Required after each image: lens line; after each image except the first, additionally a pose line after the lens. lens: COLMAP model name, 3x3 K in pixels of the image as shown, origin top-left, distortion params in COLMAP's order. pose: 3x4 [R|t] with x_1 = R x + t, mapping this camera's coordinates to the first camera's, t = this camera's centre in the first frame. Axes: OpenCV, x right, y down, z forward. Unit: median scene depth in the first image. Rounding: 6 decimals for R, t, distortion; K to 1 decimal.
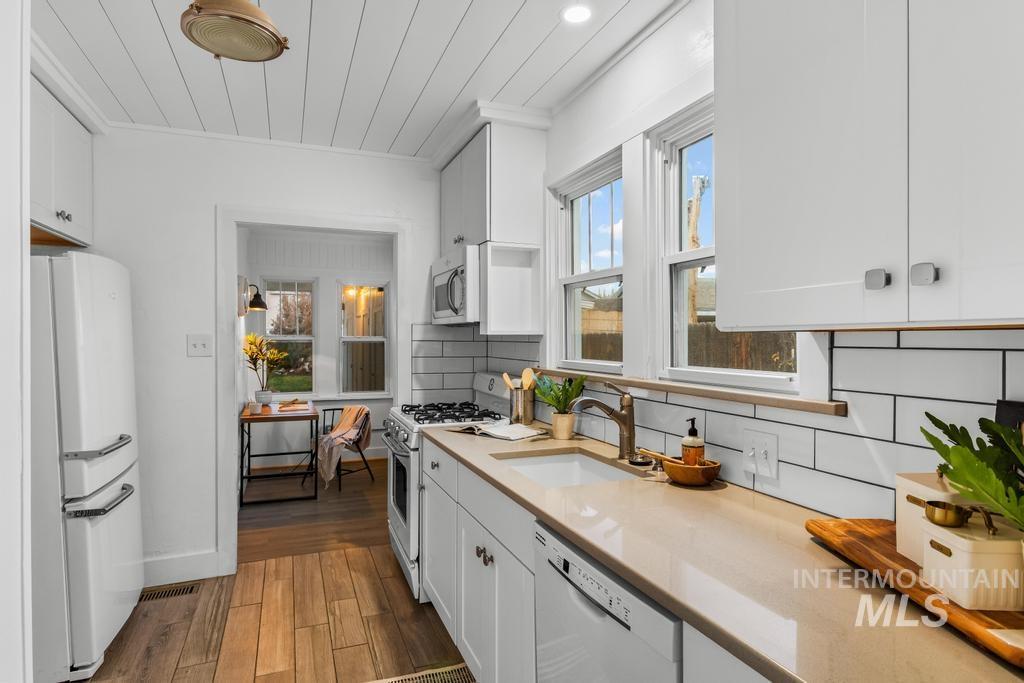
lens RADIAL K [[584.1, 0, 512.0], [0, 584.1, 341.5], [0, 0, 1]] dist [-0.000089, 0.001636]
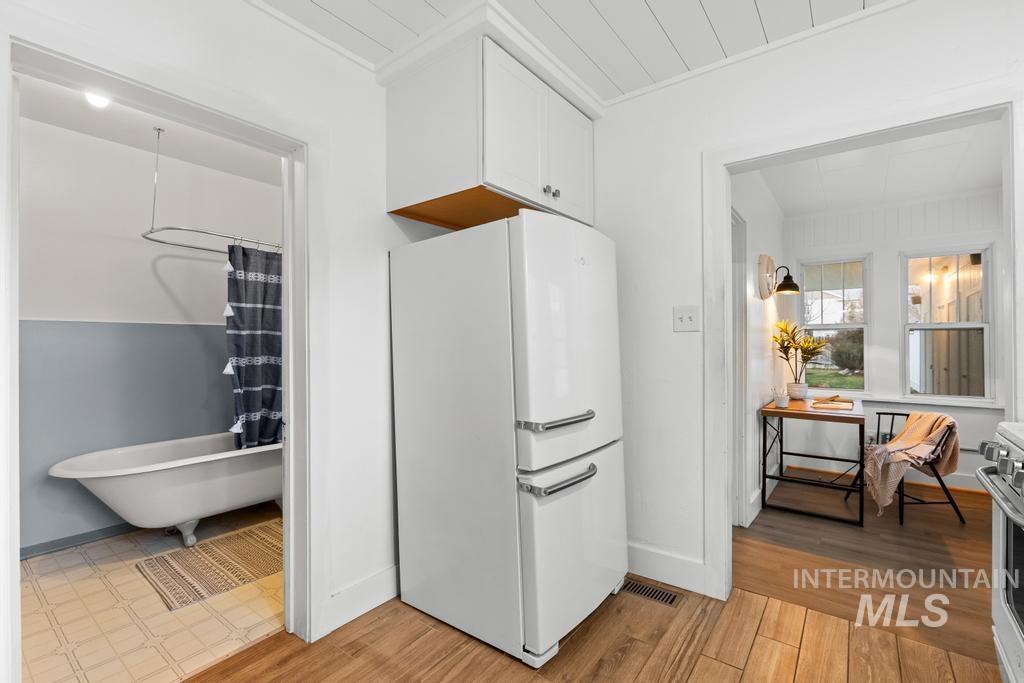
lens RADIAL K [[460.9, 0, 510.2], [0, 460.9, 339.0], [0, 0, 1]] dist [-0.021342, 0.010473]
pose [[0.522670, -0.008757, -0.852490, -0.058876], [-0.005628, 0.999890, -0.013721, 0.030977], [0.852517, 0.011970, 0.522563, 0.275174]]
